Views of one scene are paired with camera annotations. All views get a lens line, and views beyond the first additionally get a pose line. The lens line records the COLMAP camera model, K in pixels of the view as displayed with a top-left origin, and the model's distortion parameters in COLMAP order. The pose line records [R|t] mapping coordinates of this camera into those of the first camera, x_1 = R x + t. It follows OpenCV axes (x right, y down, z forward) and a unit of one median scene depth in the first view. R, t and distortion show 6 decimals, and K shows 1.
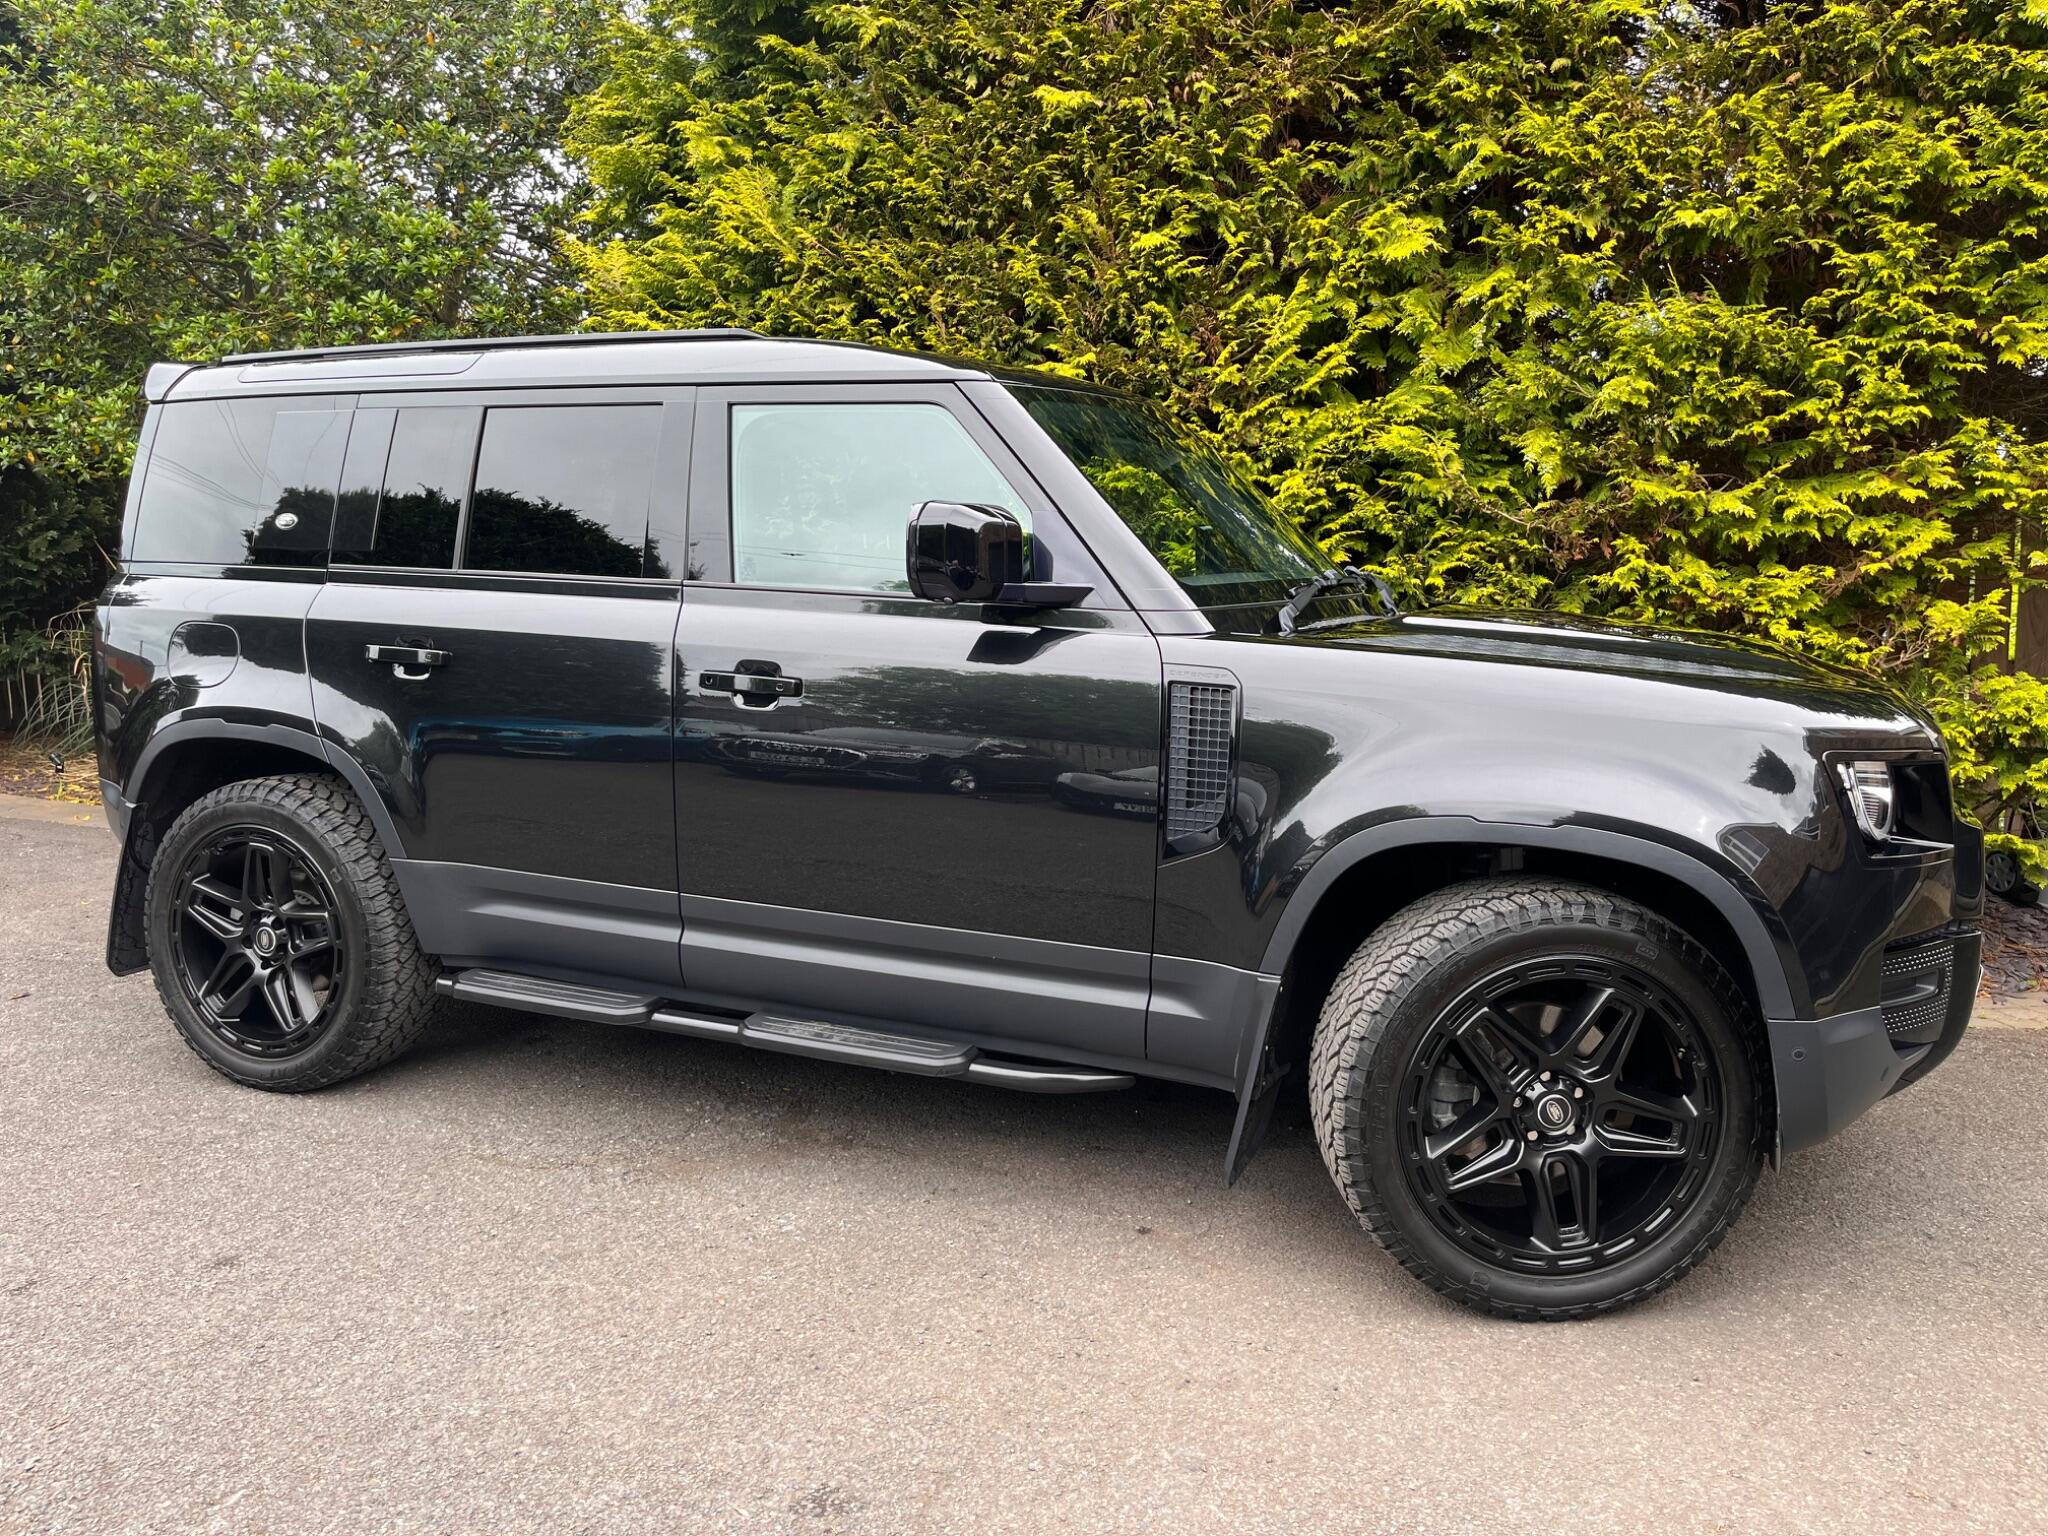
lens RADIAL K [[1551.0, 0, 1036.7], [0, 1551.0, 751.5], [0, 0, 1]] dist [0.071327, -0.107898]
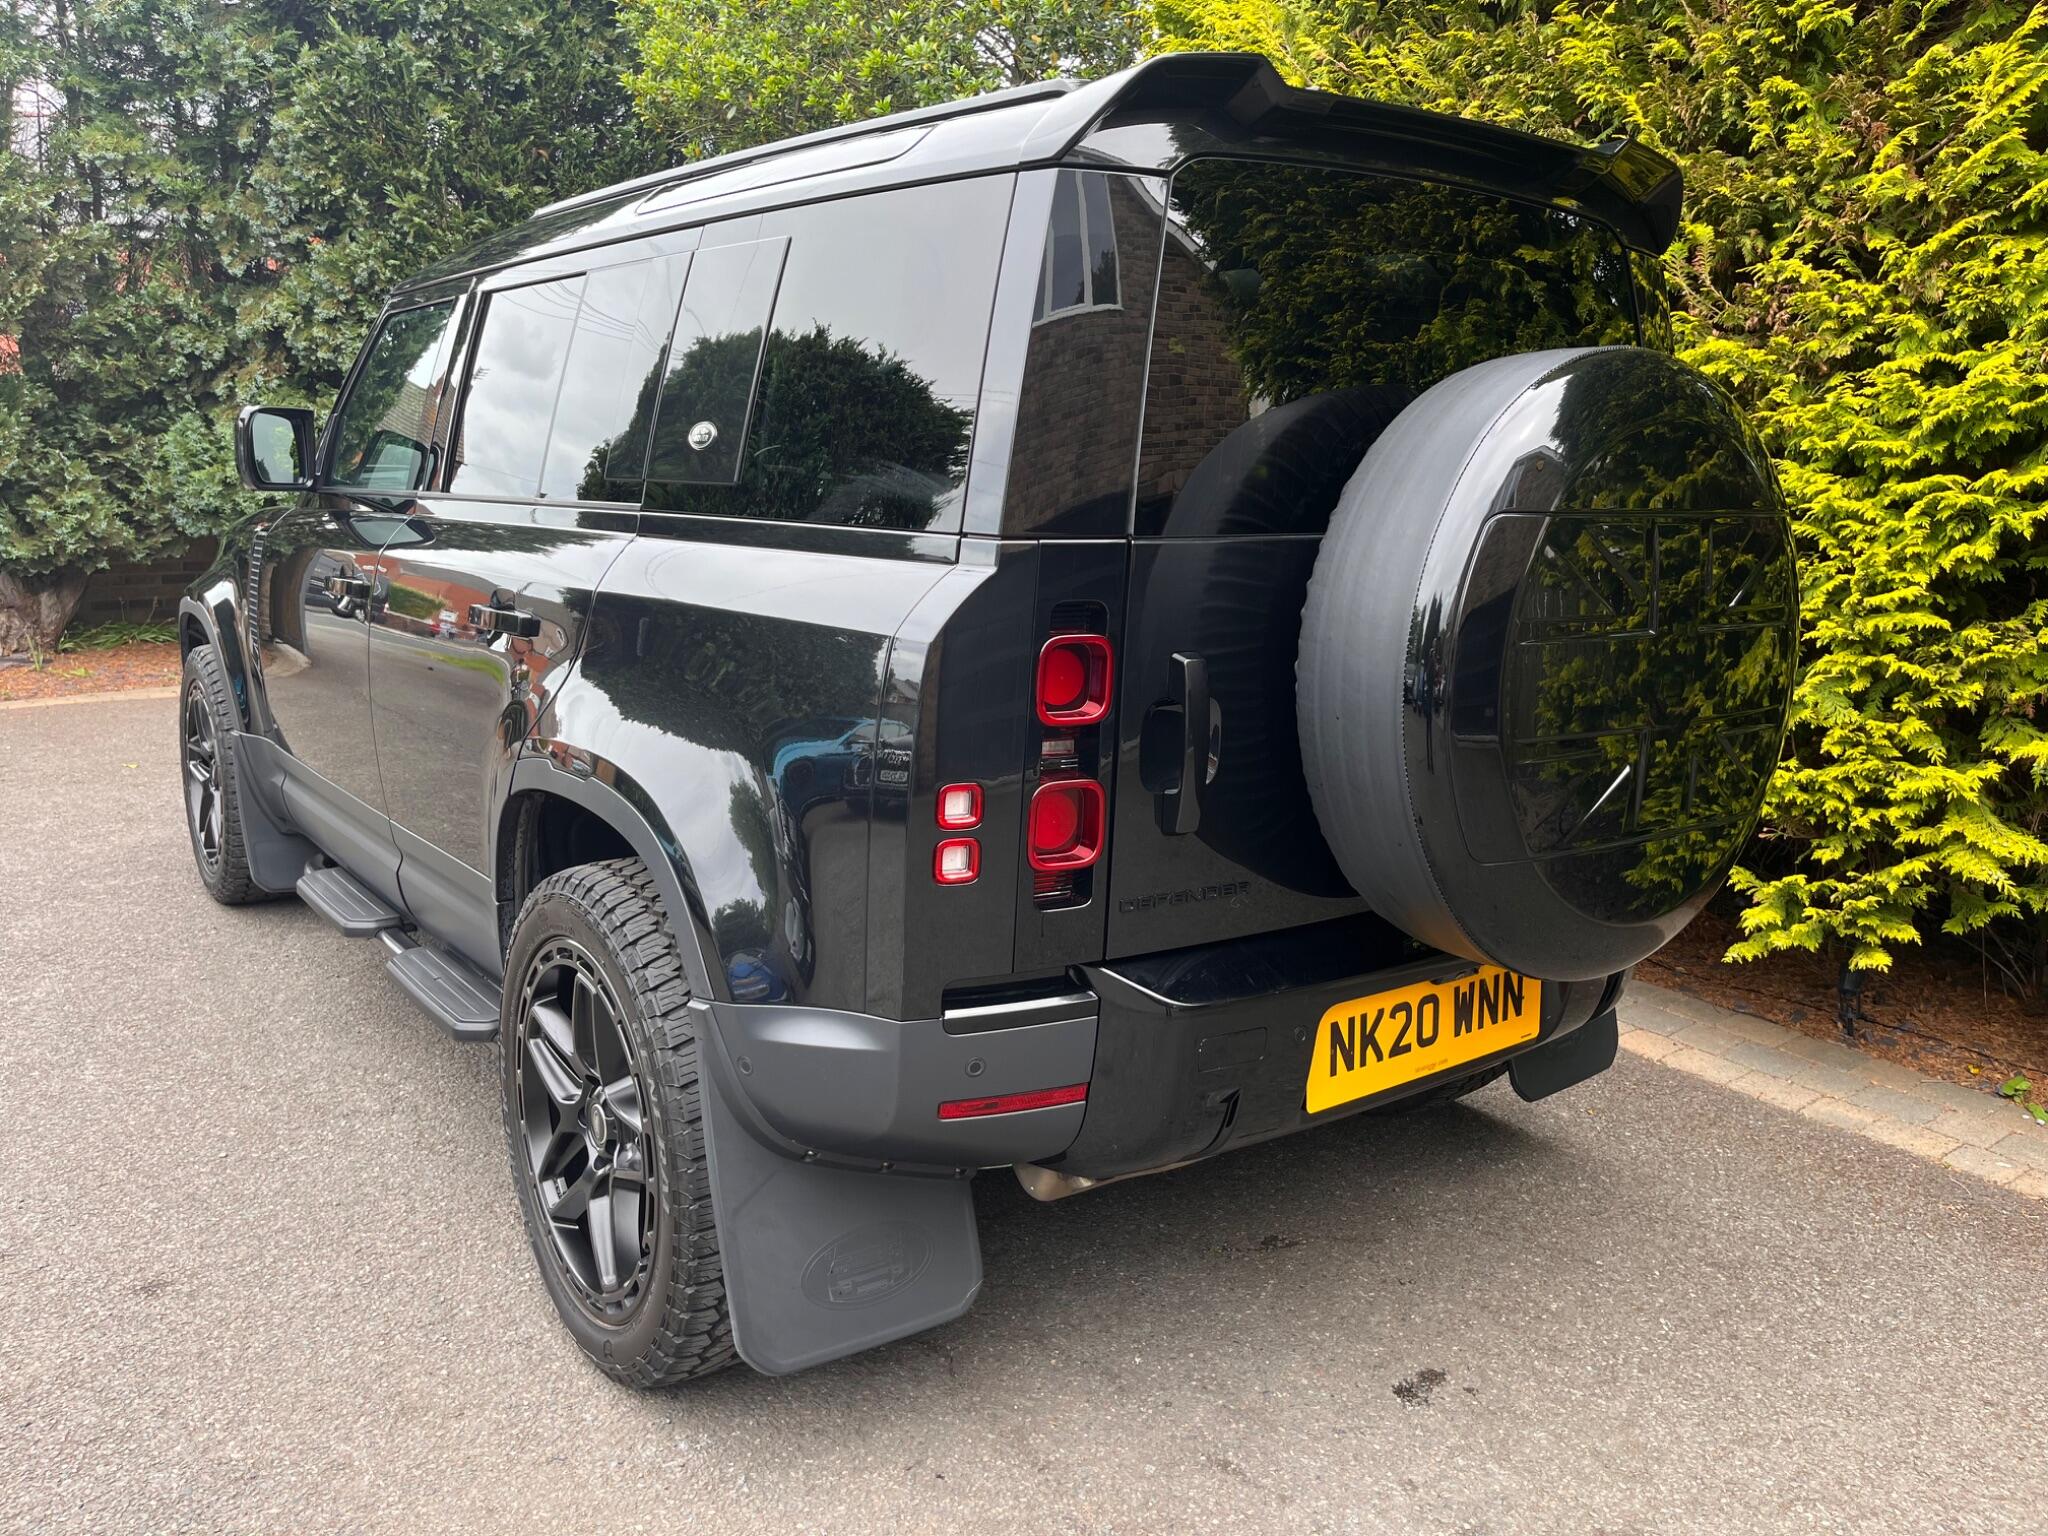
lens RADIAL K [[1551.0, 0, 1011.0], [0, 1551.0, 751.9], [0, 0, 1]] dist [0.071327, -0.107898]
pose [[0.838411, 0.108432, -0.534143, 0.184646], [-0.079201, 0.993846, 0.077436, -0.044774], [0.539253, -0.022619, 0.841840, 0.305864]]
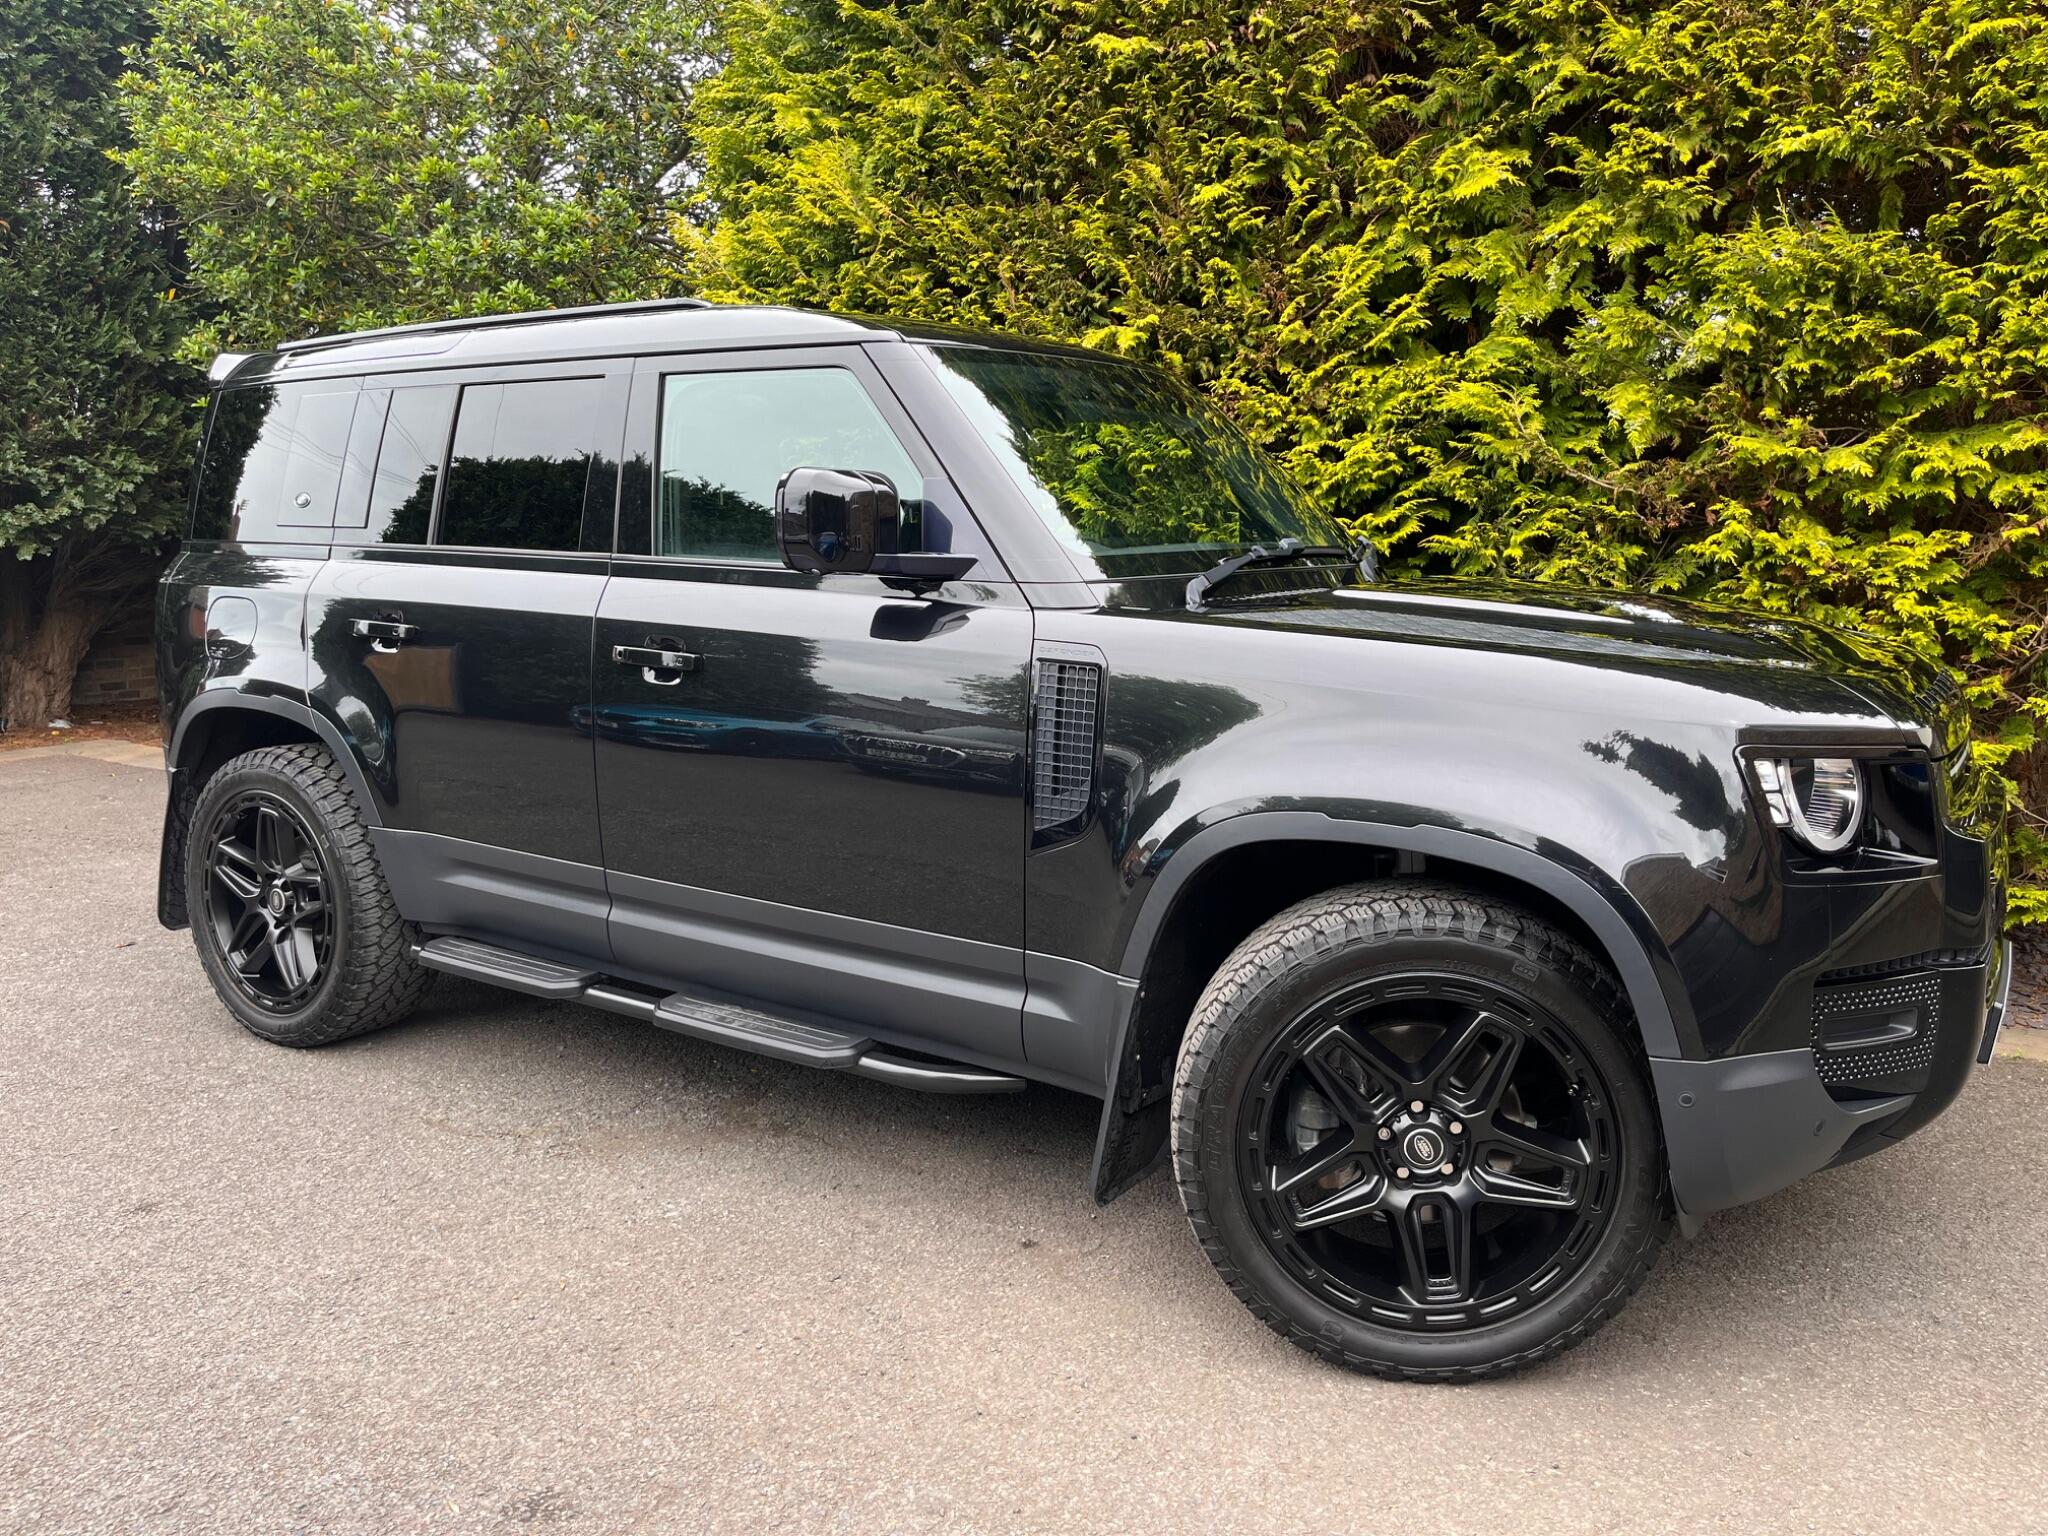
lens RADIAL K [[1551.0, 0, 1026.2], [0, 1551.0, 750.9], [0, 0, 1]] dist [0.071327, -0.107898]
pose [[0.982537, 0.017287, -0.185260, 0.143681], [-0.015018, 0.999794, 0.013646, -0.001517], [0.185458, -0.010625, 0.982595, 0.048846]]
